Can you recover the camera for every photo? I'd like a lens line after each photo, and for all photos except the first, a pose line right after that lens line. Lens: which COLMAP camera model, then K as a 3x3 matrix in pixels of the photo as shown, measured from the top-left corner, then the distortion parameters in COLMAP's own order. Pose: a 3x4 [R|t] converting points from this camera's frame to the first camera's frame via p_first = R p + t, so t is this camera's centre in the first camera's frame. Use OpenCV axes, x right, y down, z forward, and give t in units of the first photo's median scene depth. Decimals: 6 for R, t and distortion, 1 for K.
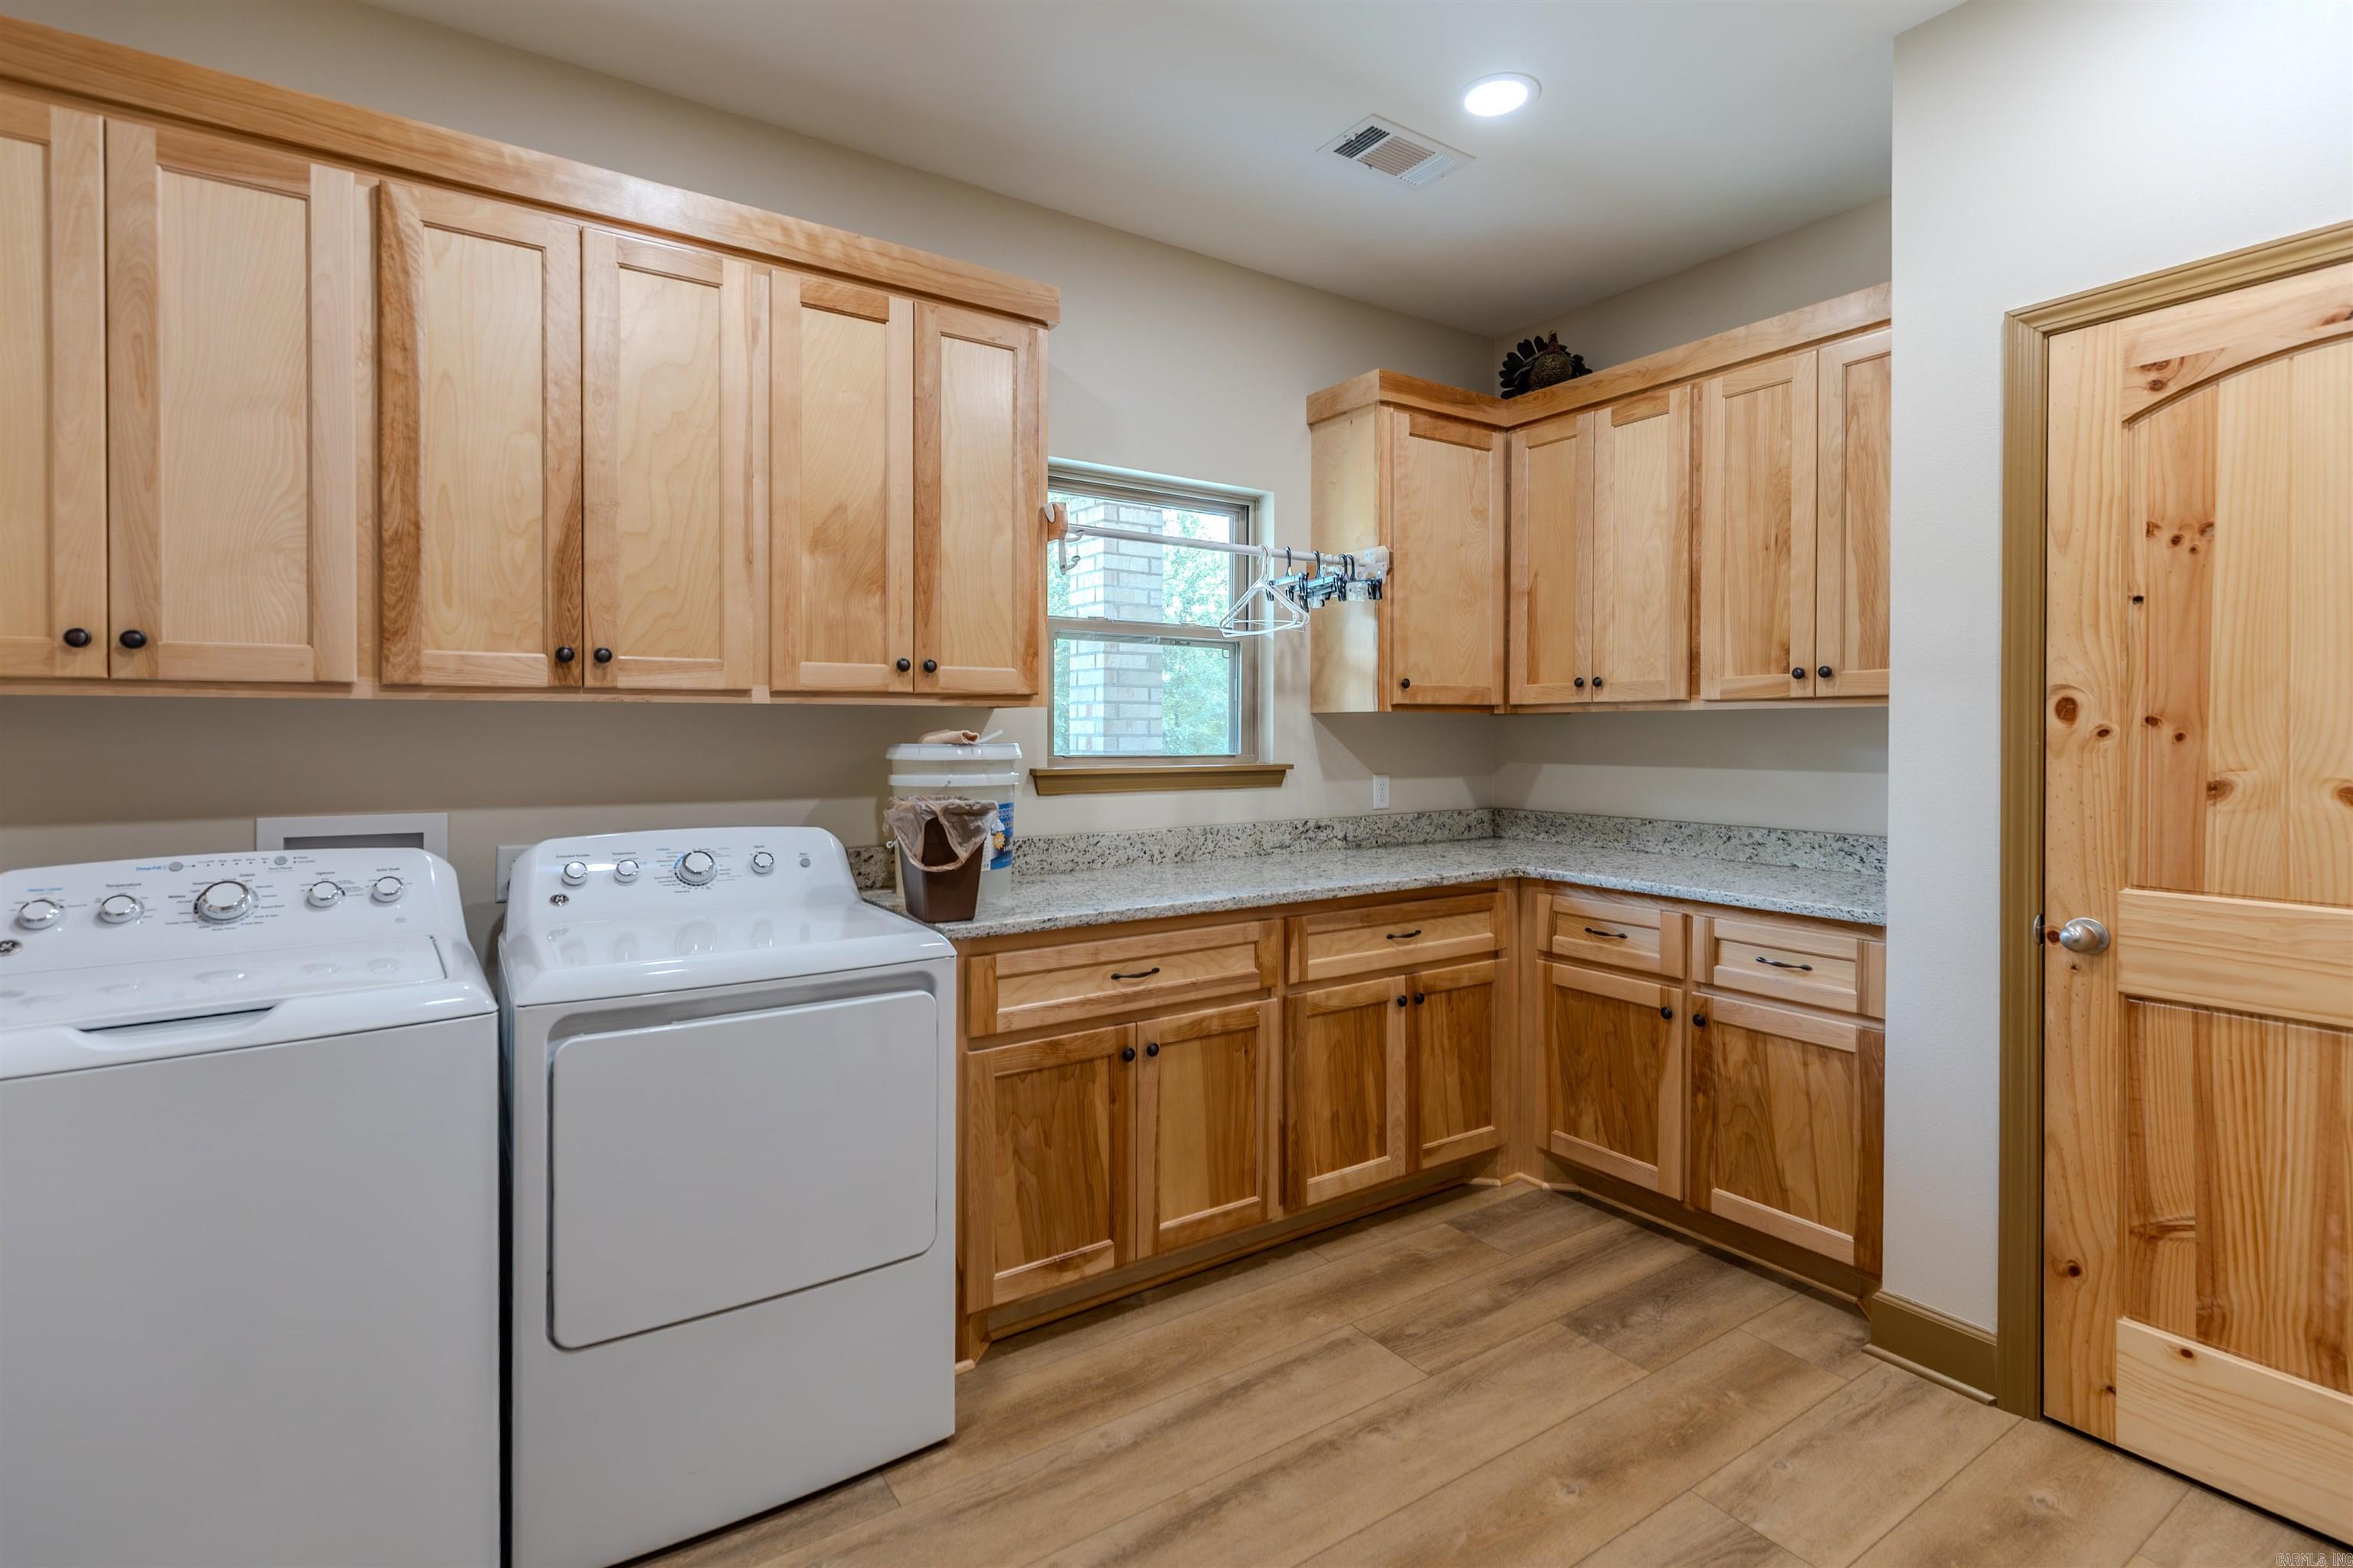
lens RADIAL K [[1094.8, 0, 1173.5], [0, 1094.8, 734.9], [0, 0, 1]] dist [-0.001731, -0.000282]
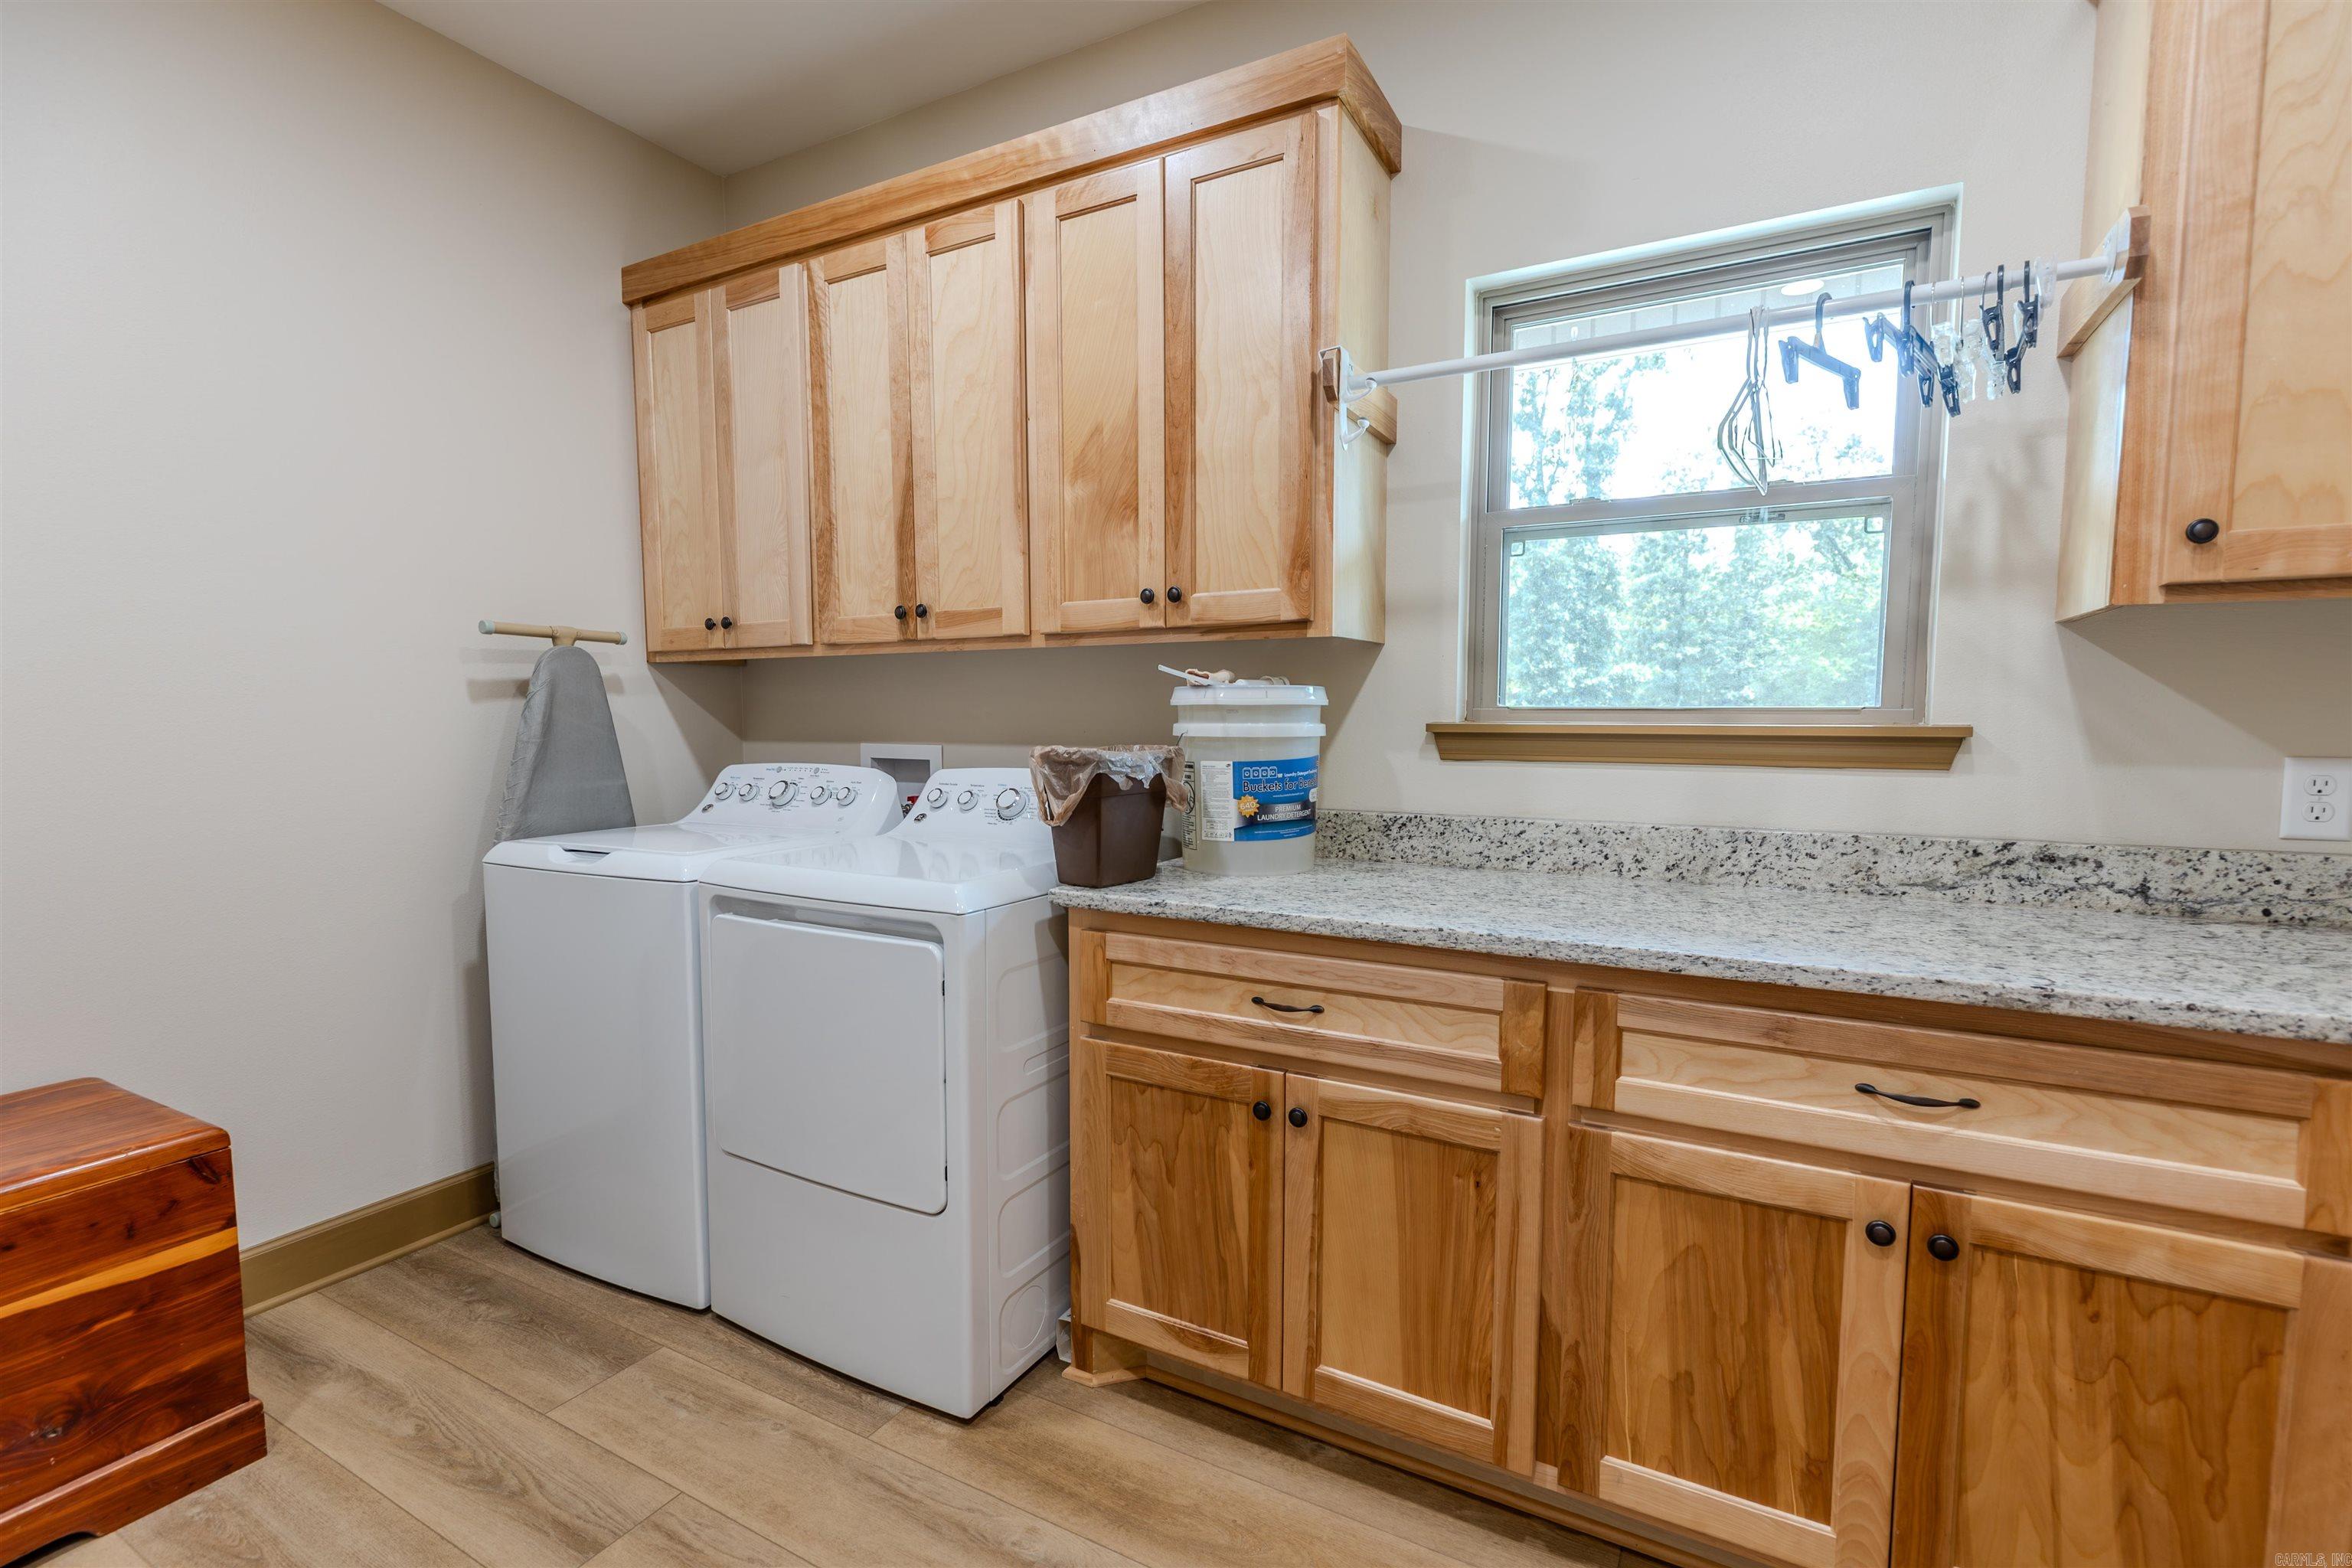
lens RADIAL K [[1071.8, 0, 1172.2], [0, 1071.8, 798.7], [0, 0, 1]] dist [0.001978, 0.000135]
pose [[0.451650, 0.072749, -0.889225, 0.517408], [-0.002551, 0.996771, 0.080252, 0.028159], [0.892192, -0.033977, 0.450377, 0.600139]]
